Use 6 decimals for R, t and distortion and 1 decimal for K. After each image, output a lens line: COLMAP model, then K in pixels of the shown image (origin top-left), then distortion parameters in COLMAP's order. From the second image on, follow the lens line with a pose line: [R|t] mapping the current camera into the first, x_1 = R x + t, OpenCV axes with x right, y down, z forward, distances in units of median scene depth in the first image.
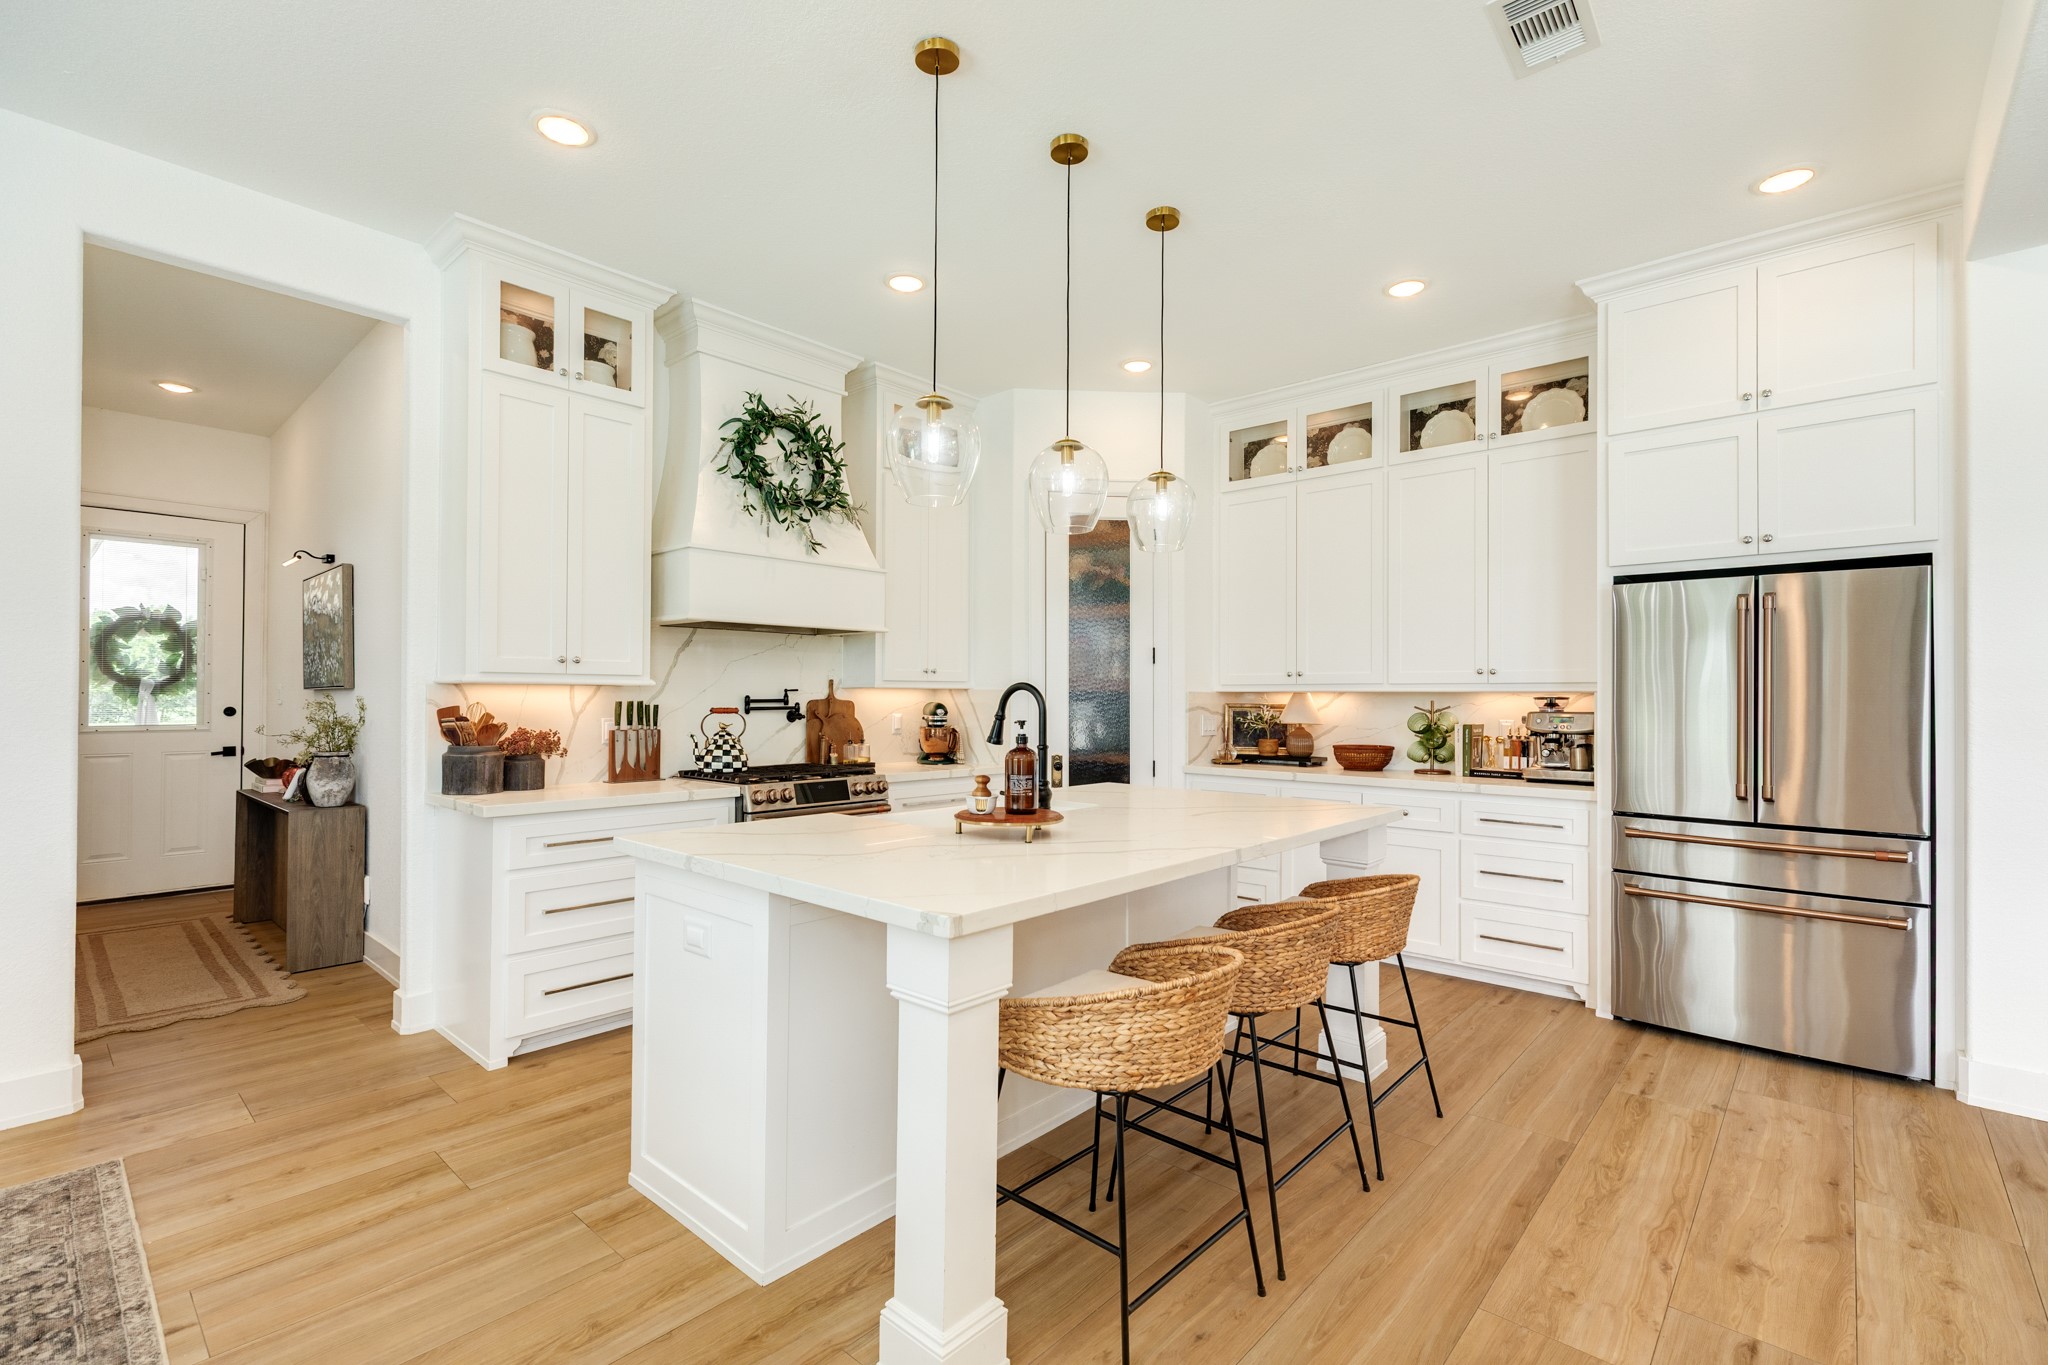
lens RADIAL K [[915.3, 0, 1019.4], [0, 915.3, 691.6], [0, 0, 1]] dist [0.001863, 0.000199]
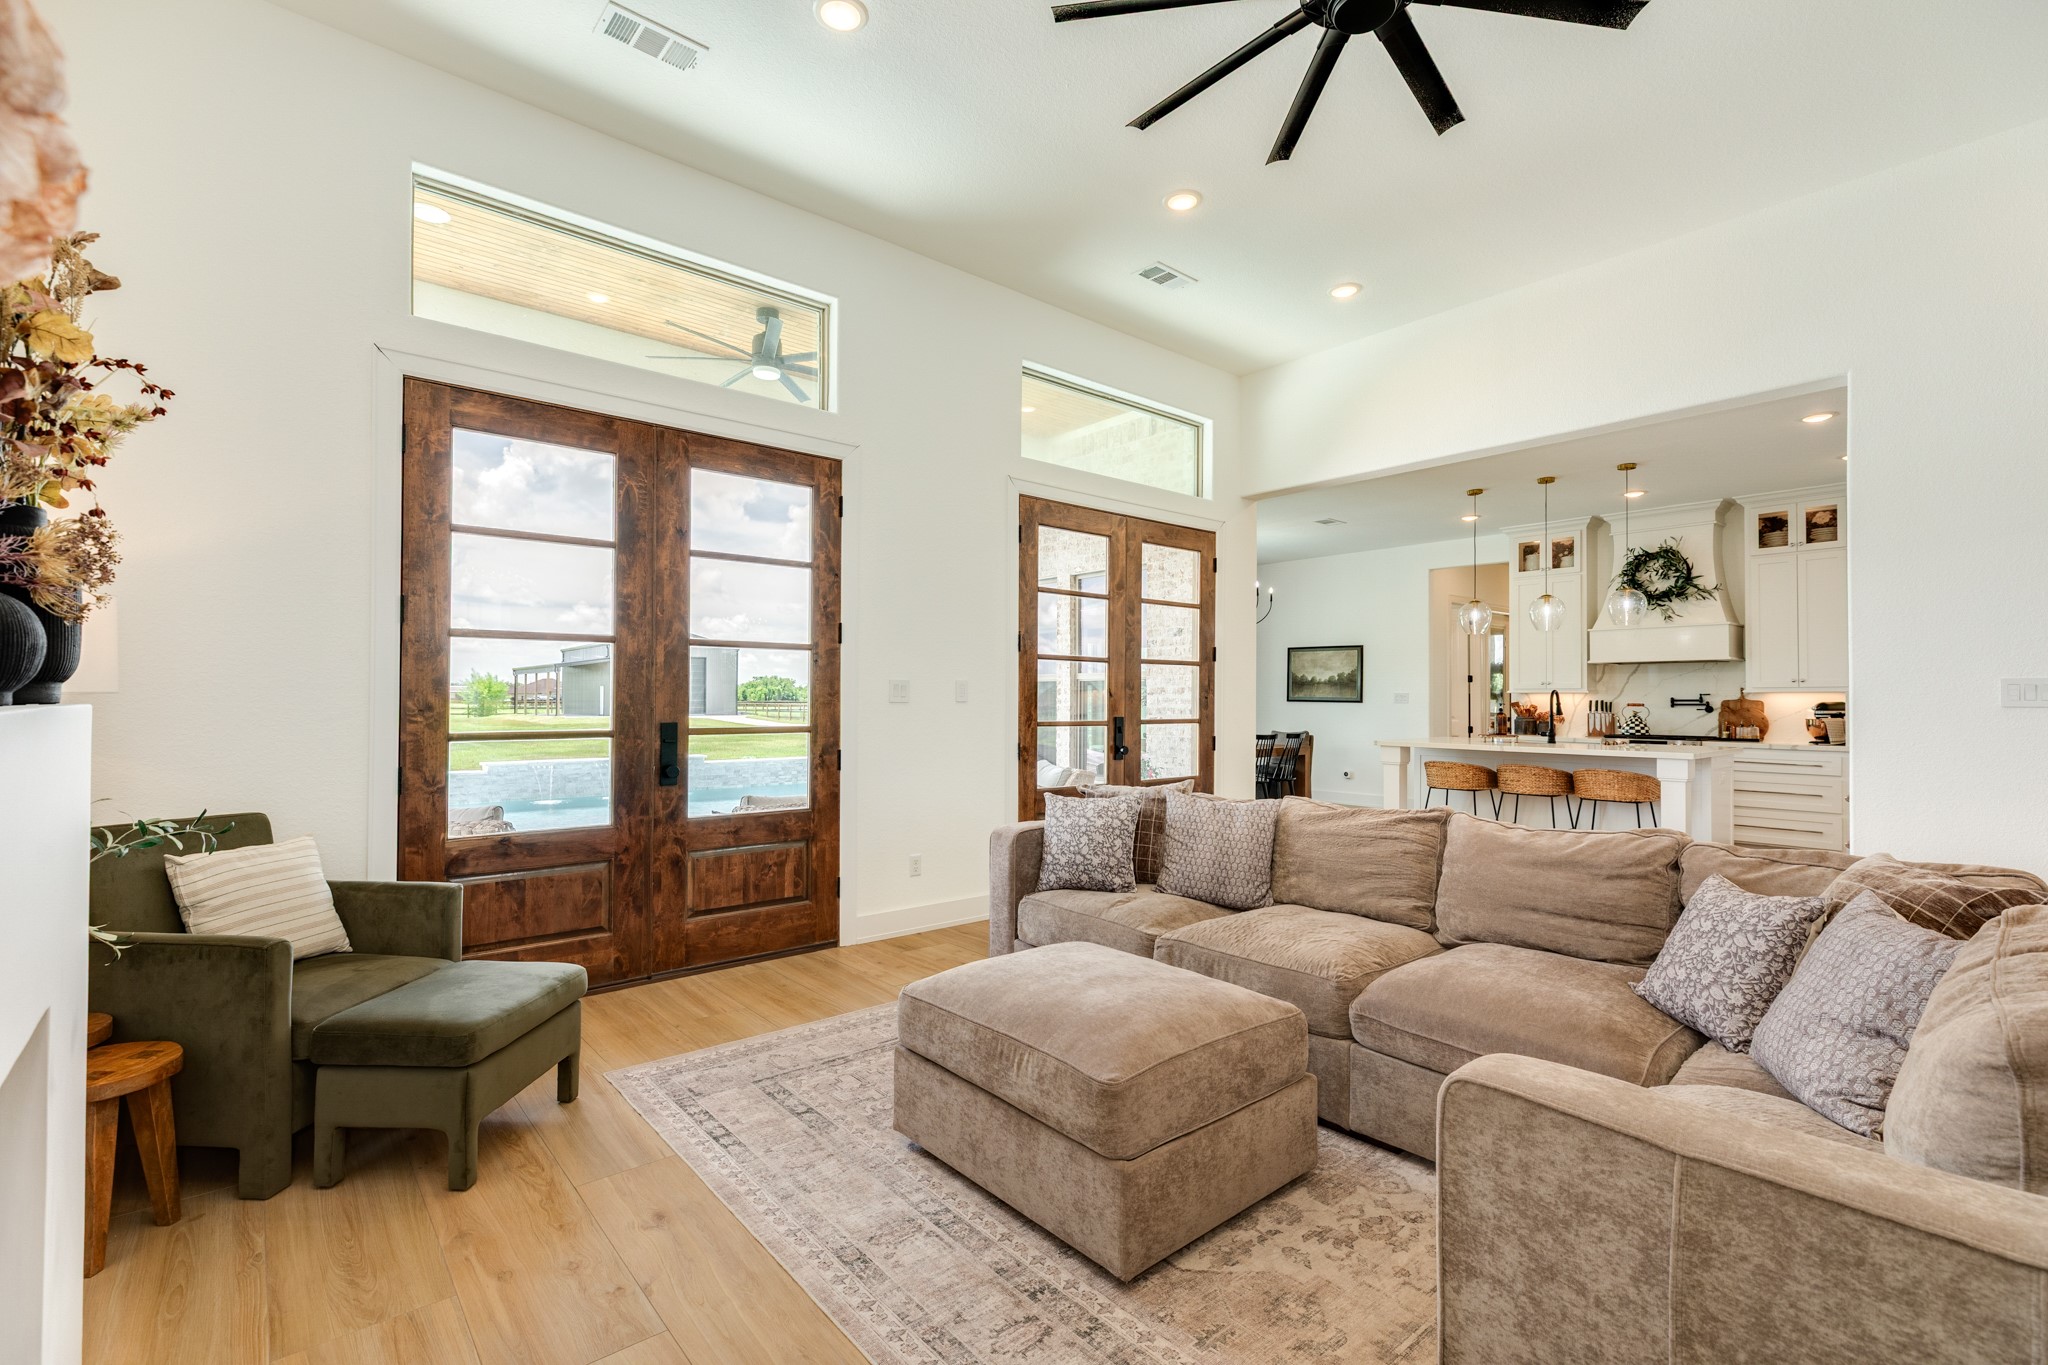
lens RADIAL K [[911.2, 0, 1022.5], [0, 911.2, 686.3], [0, 0, 1]] dist [0.003370, -0.000652]
pose [[-0.132318, -0.022910, -0.990943, 1.830599], [-0.002615, 0.999737, -0.022764, 0.028890], [0.991204, -0.000421, -0.132343, -0.077513]]
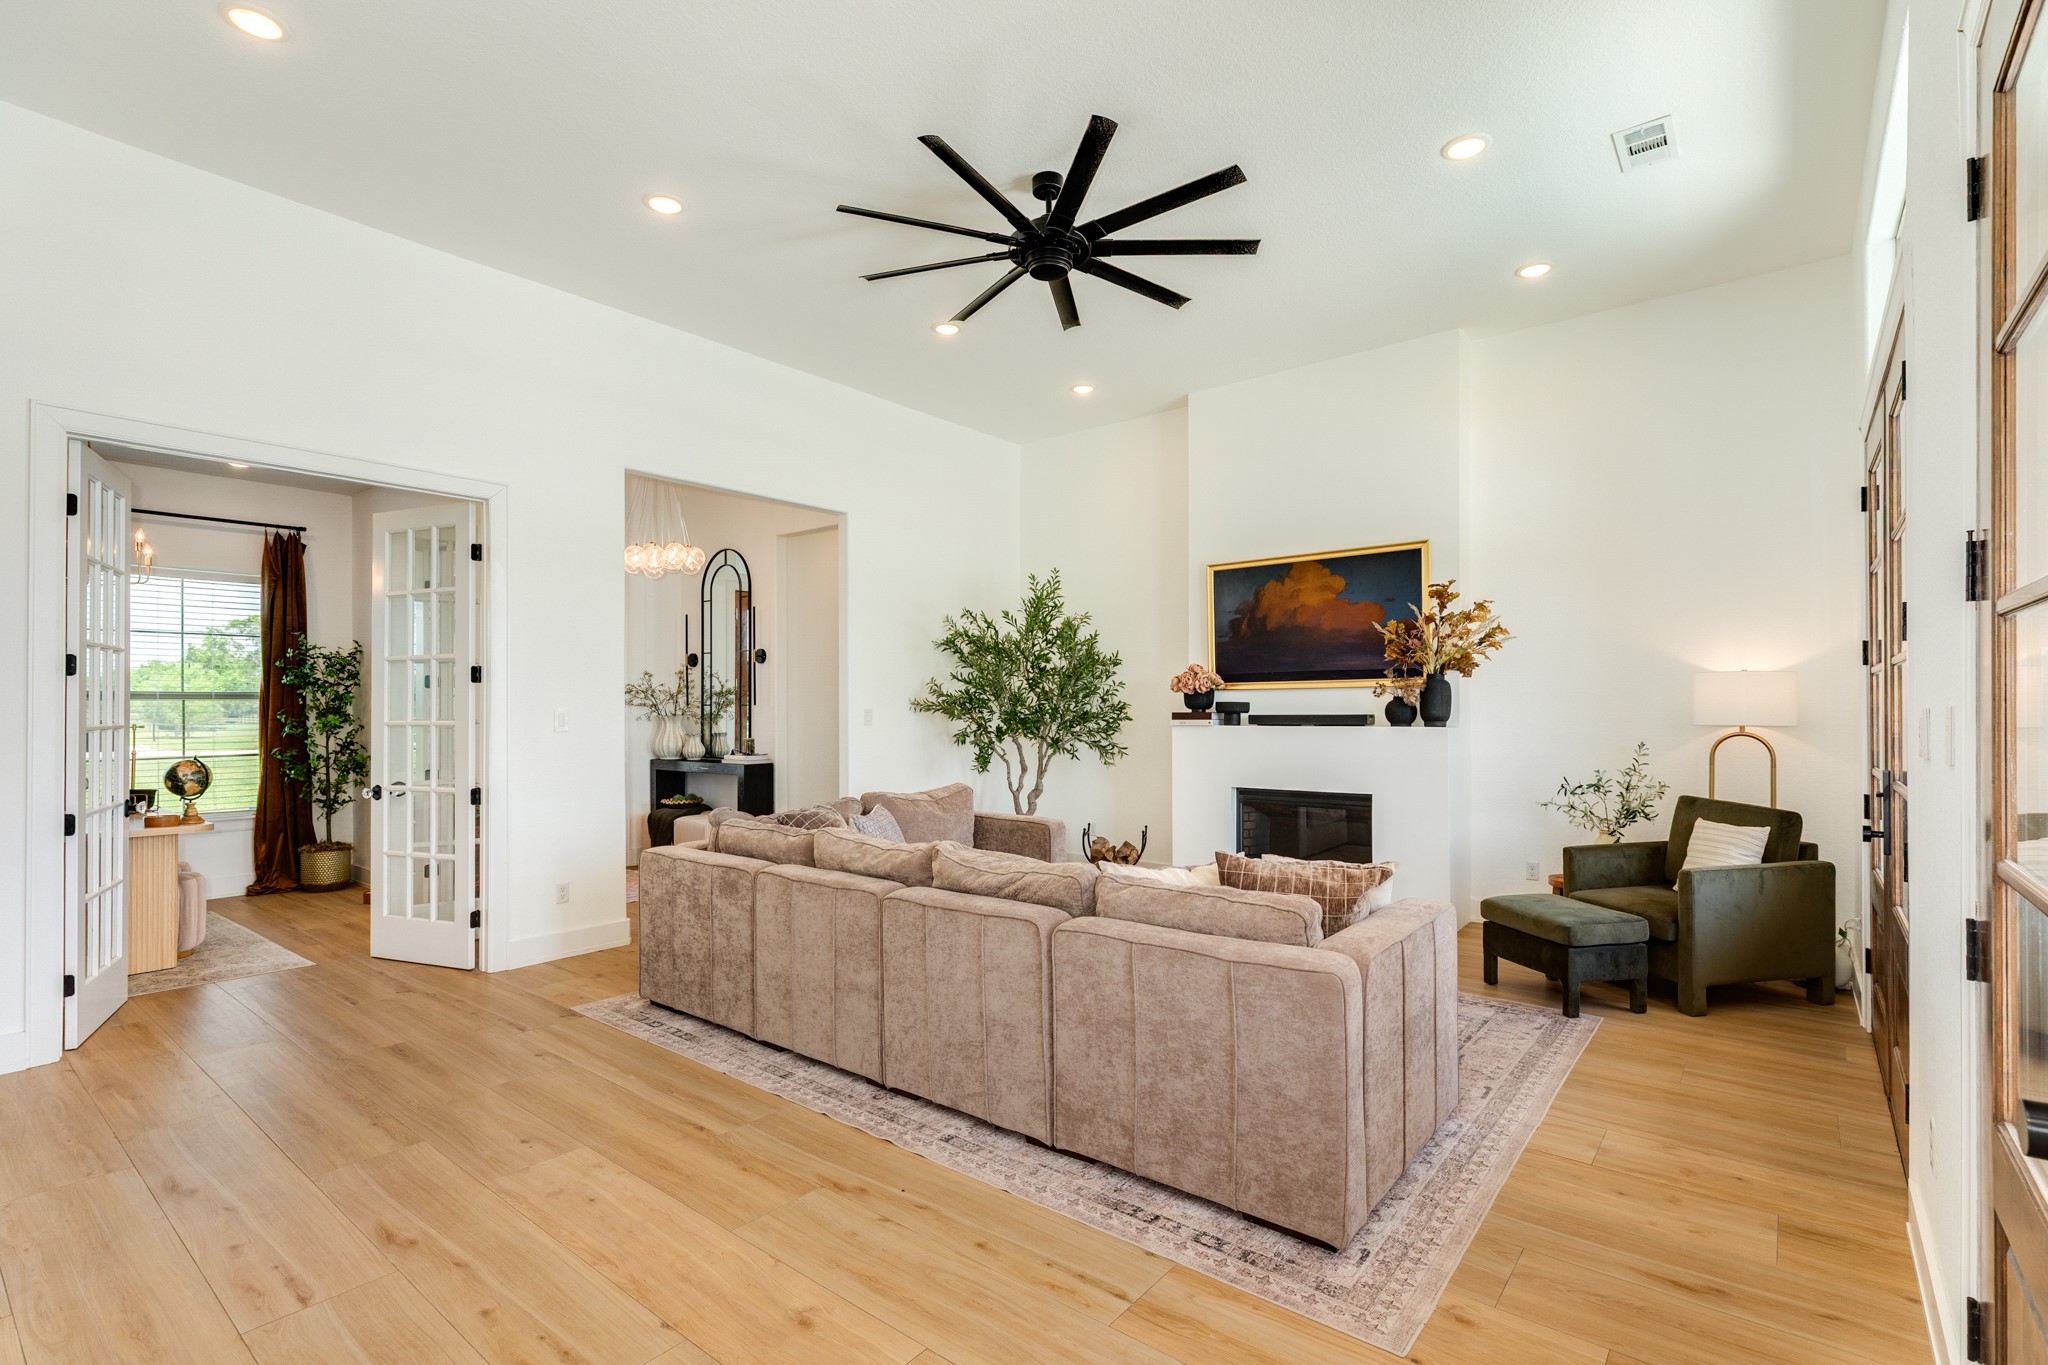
lens RADIAL K [[948.6, 0, 1026.0], [0, 948.6, 696.6], [0, 0, 1]] dist [0.001991, -0.000008]
pose [[-0.055088, 0.003030, 0.998477, 0.247955], [-0.001042, 0.999995, -0.003092, -0.008684], [-0.998481, -0.001211, -0.055085, 0.143628]]
